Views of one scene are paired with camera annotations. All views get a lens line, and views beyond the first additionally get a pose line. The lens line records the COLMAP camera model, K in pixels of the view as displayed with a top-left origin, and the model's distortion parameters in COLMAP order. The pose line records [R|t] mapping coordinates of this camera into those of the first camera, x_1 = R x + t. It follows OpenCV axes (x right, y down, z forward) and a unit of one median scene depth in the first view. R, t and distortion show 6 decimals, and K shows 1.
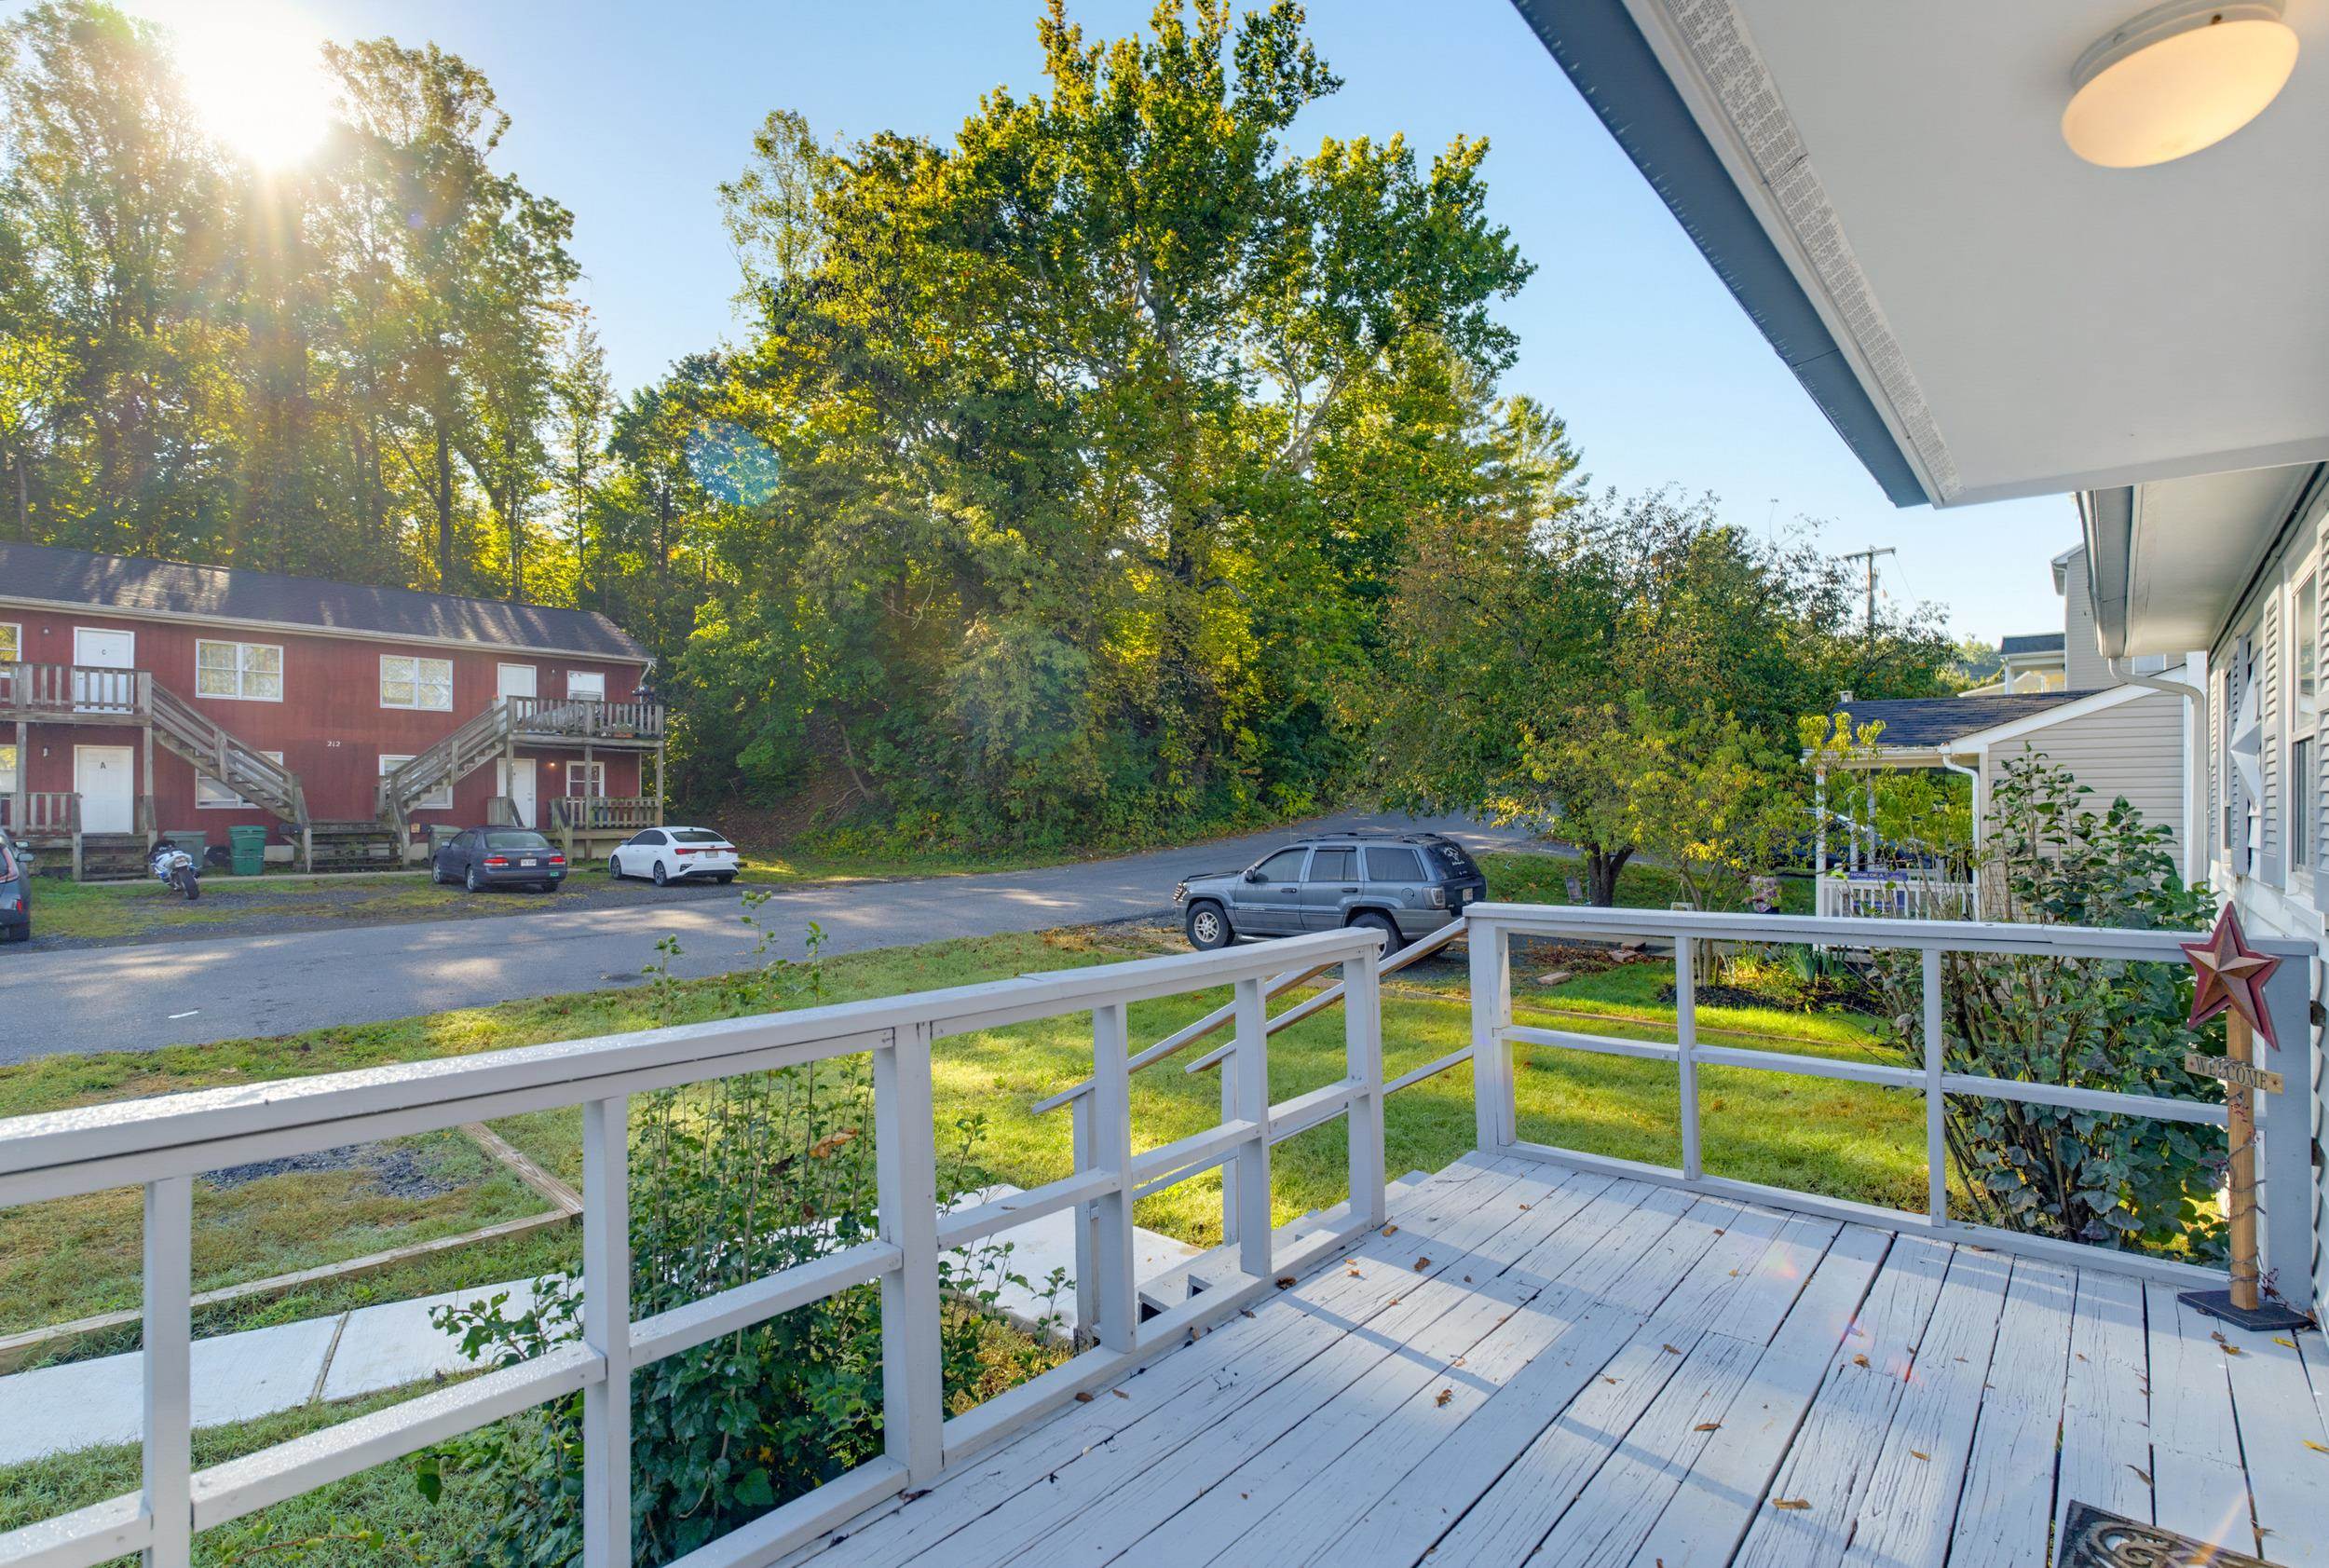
lens RADIAL K [[1076.9, 0, 1122.2], [0, 1076.9, 807.0], [0, 0, 1]] dist [-0.011281, 0.003311]
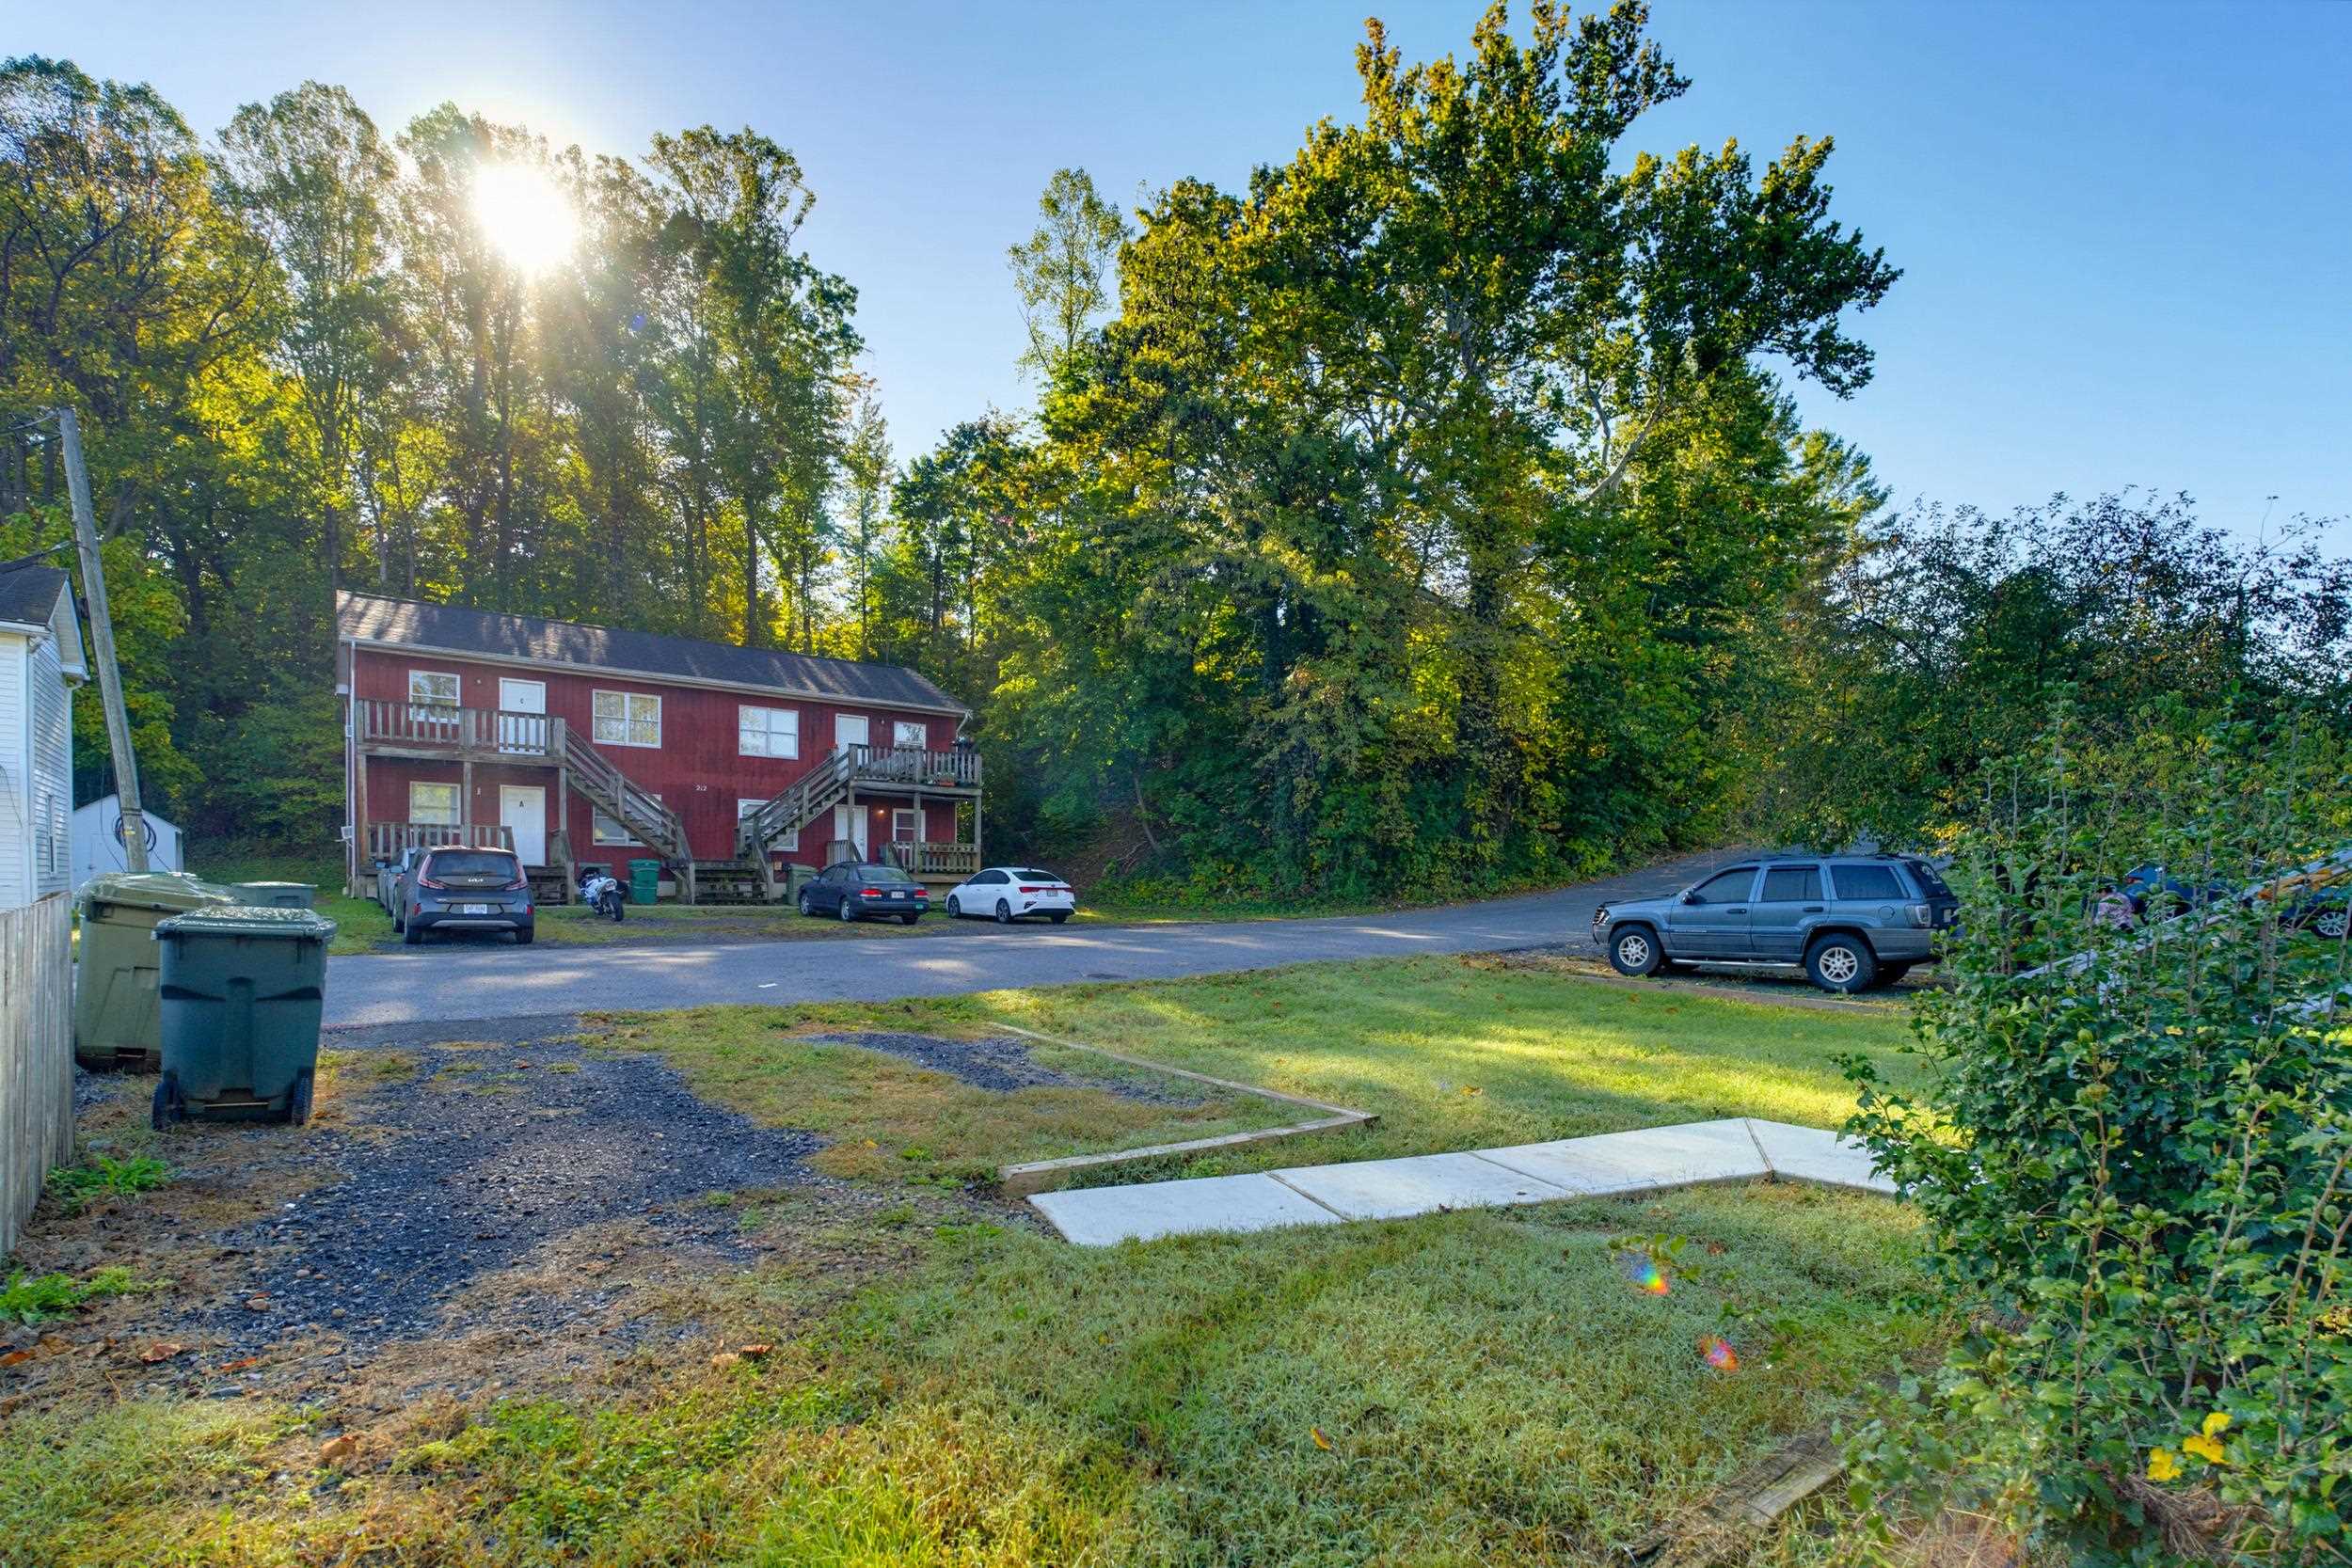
lens RADIAL K [[1087.4, 0, 1123.4], [0, 1087.4, 926.0], [0, 0, 1]] dist [-0.011281, 0.003311]
pose [[0.990487, 0.014381, -0.136856, -0.141016], [-0.010786, 0.999578, 0.026973, 0.038433], [0.137186, -0.025240, 0.990224, -0.019052]]
